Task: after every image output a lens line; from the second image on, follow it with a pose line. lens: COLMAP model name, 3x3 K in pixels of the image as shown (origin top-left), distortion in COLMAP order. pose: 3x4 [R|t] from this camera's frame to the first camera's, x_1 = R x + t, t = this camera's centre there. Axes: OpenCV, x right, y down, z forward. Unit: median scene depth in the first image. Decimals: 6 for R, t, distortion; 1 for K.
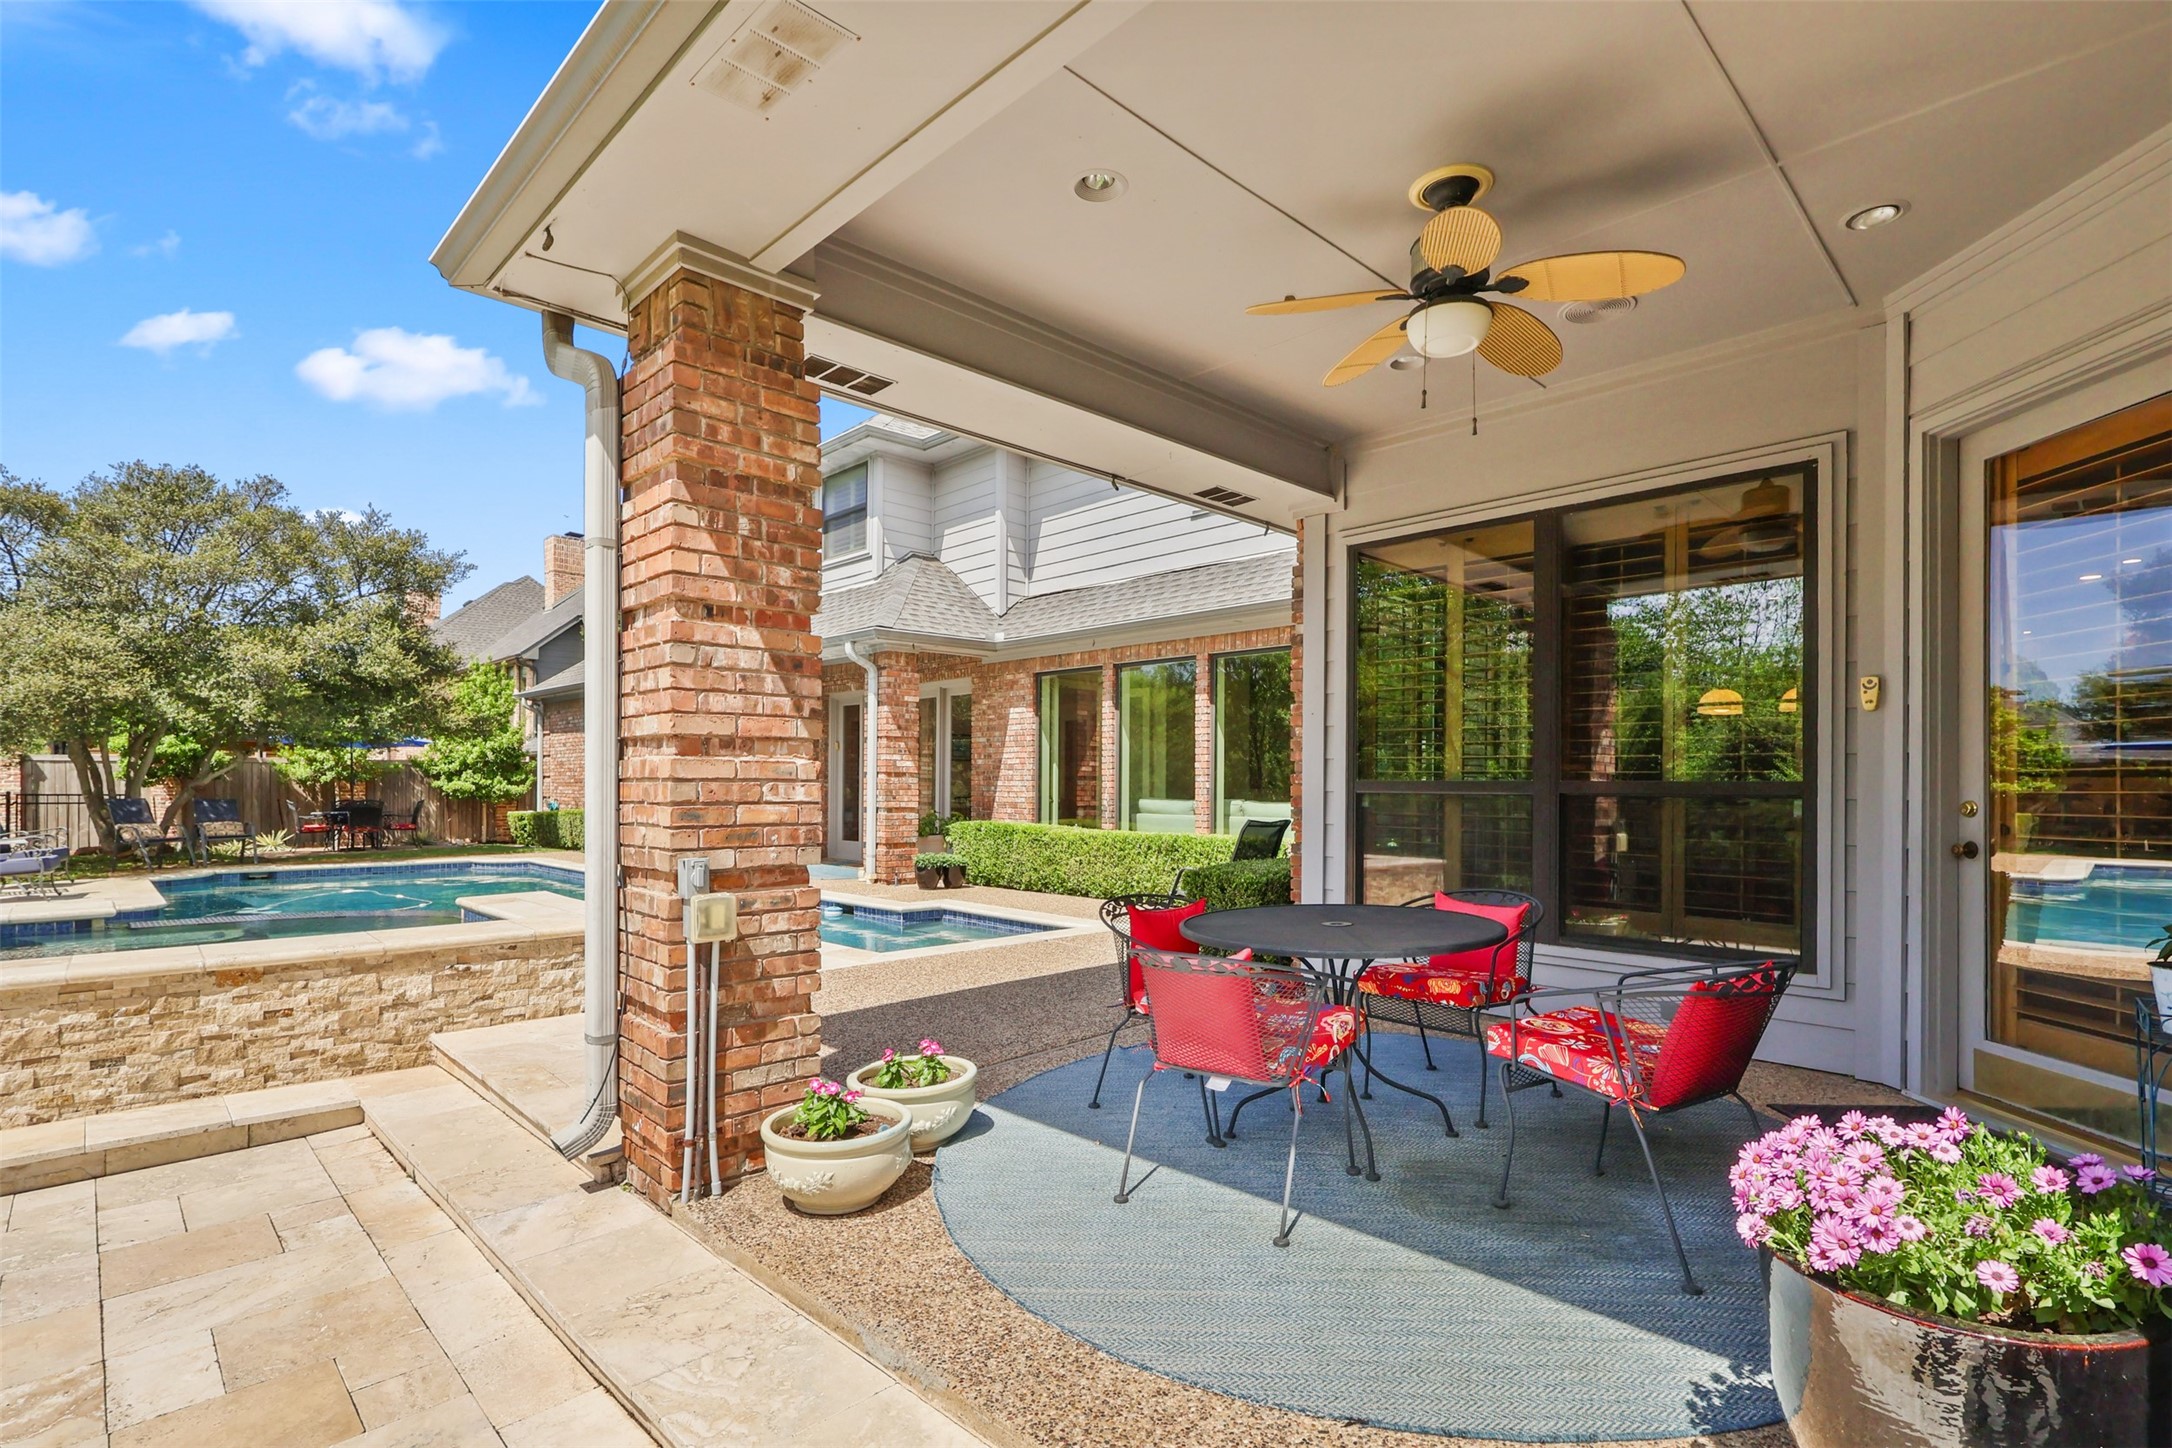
lens RADIAL K [[1015.5, 0, 1066.3], [0, 1015.5, 796.4], [0, 0, 1]] dist [-0.000744, 0.001579]
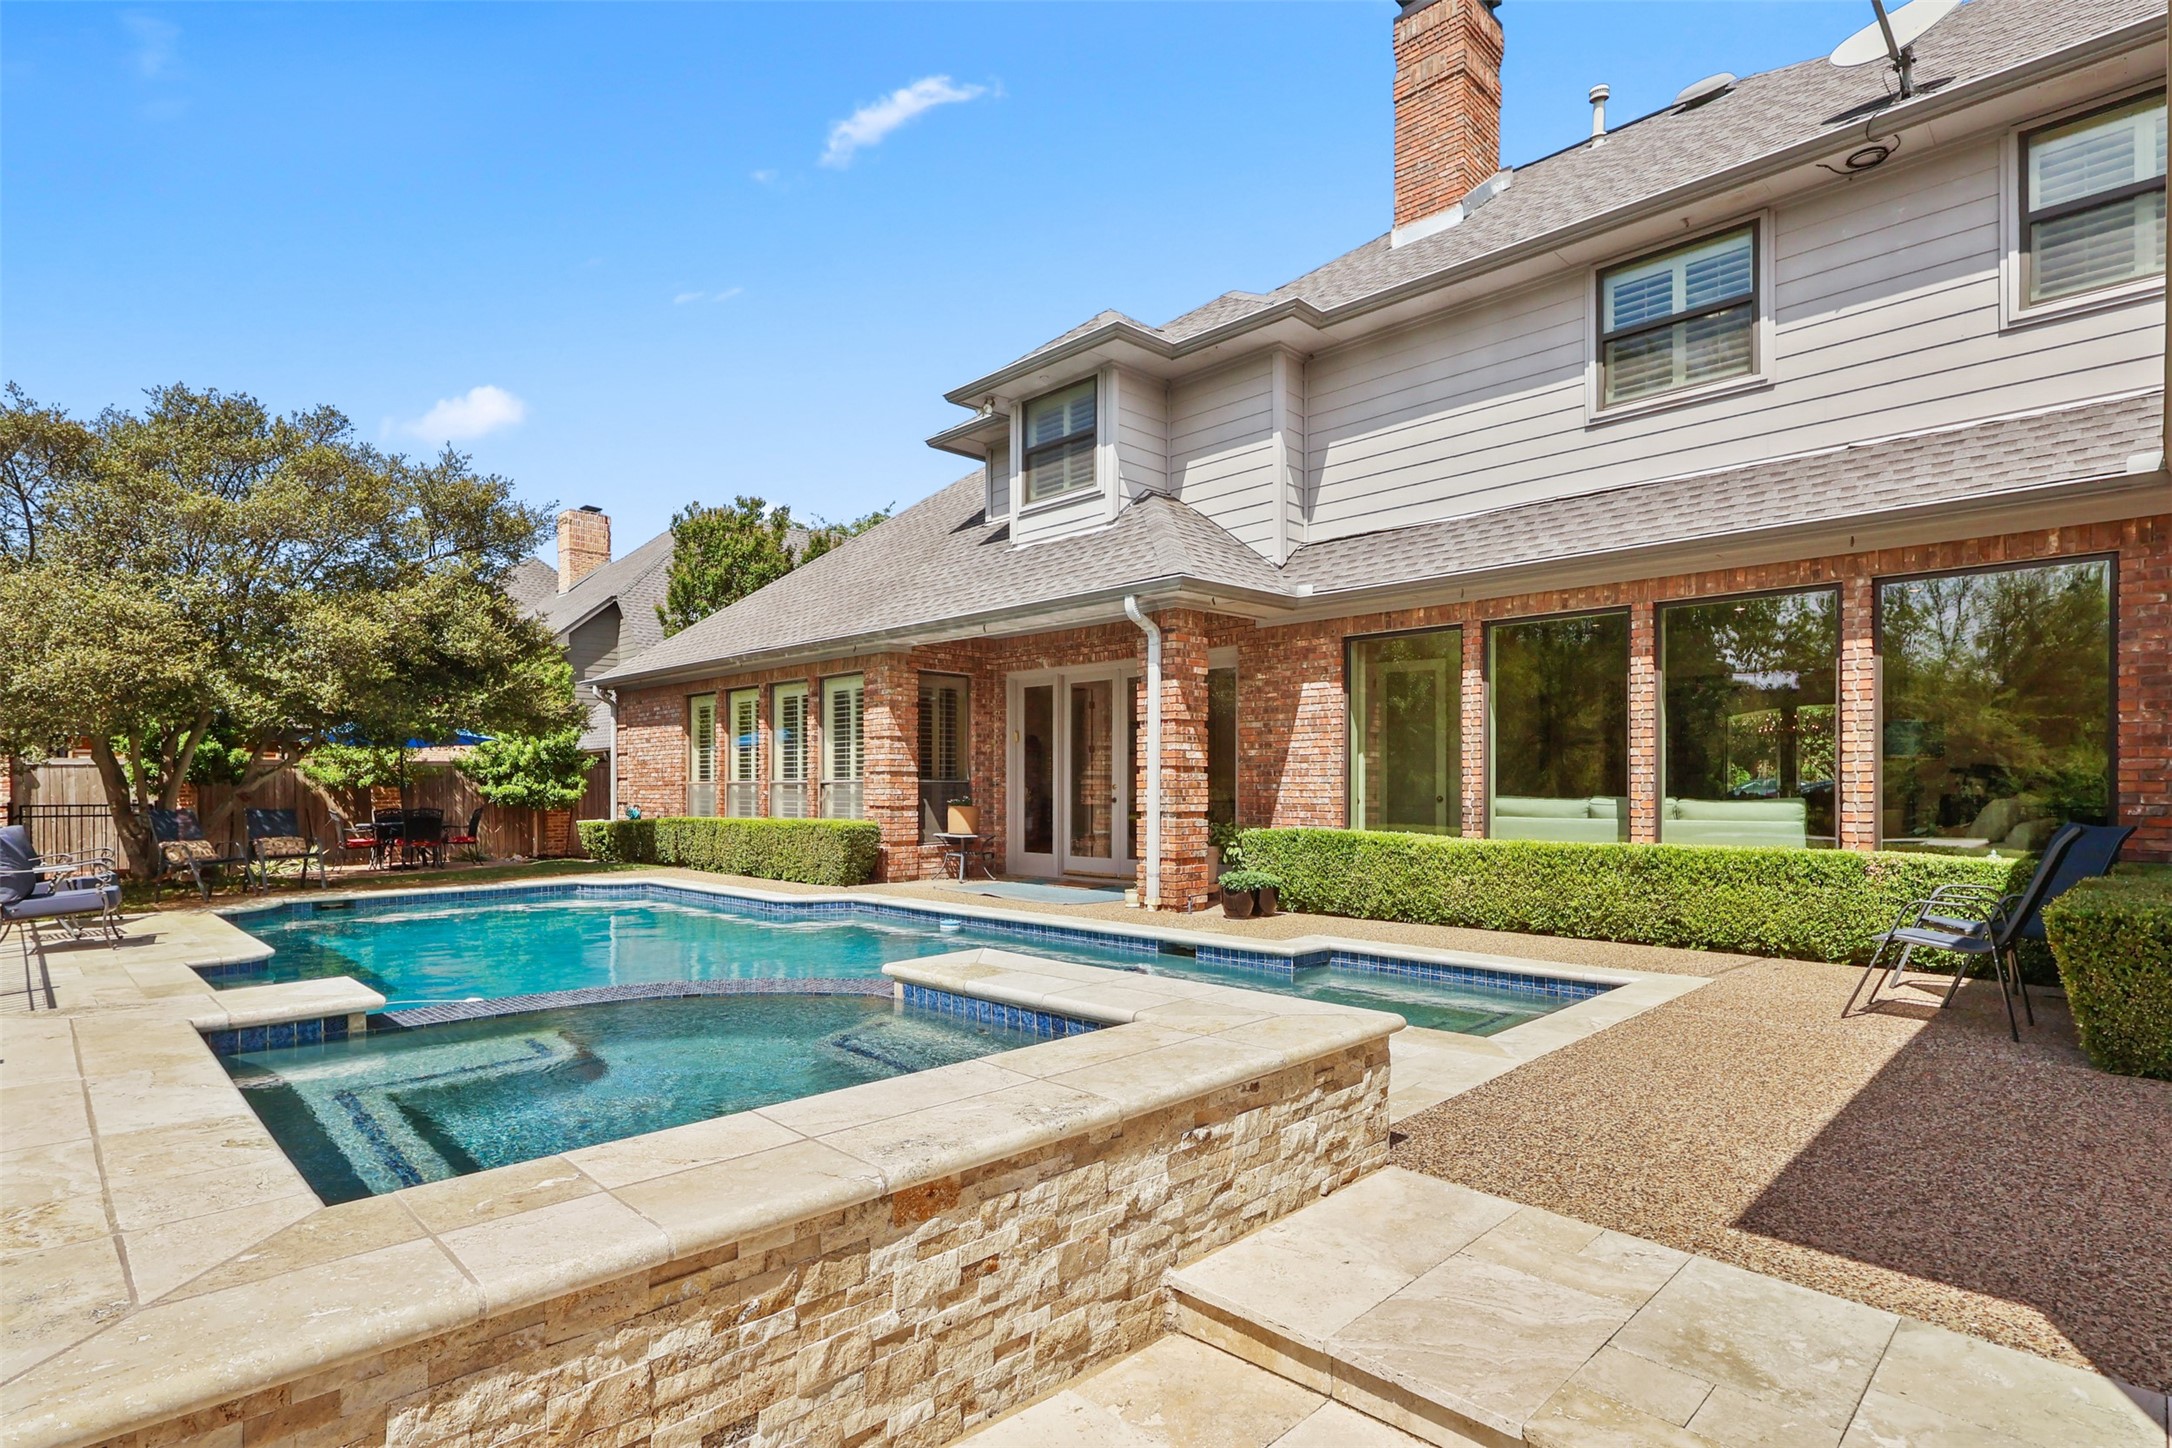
lens RADIAL K [[1076.1, 0, 1049.2], [0, 1076.1, 799.3], [0, 0, 1]] dist [-0.002798, 0.000343]
pose [[0.999957, -0.009224, -0.001198, -0.250025], [0.009226, 0.999957, 0.001141, -0.000382], [0.001187, -0.001152, 0.999999, 0.171243]]
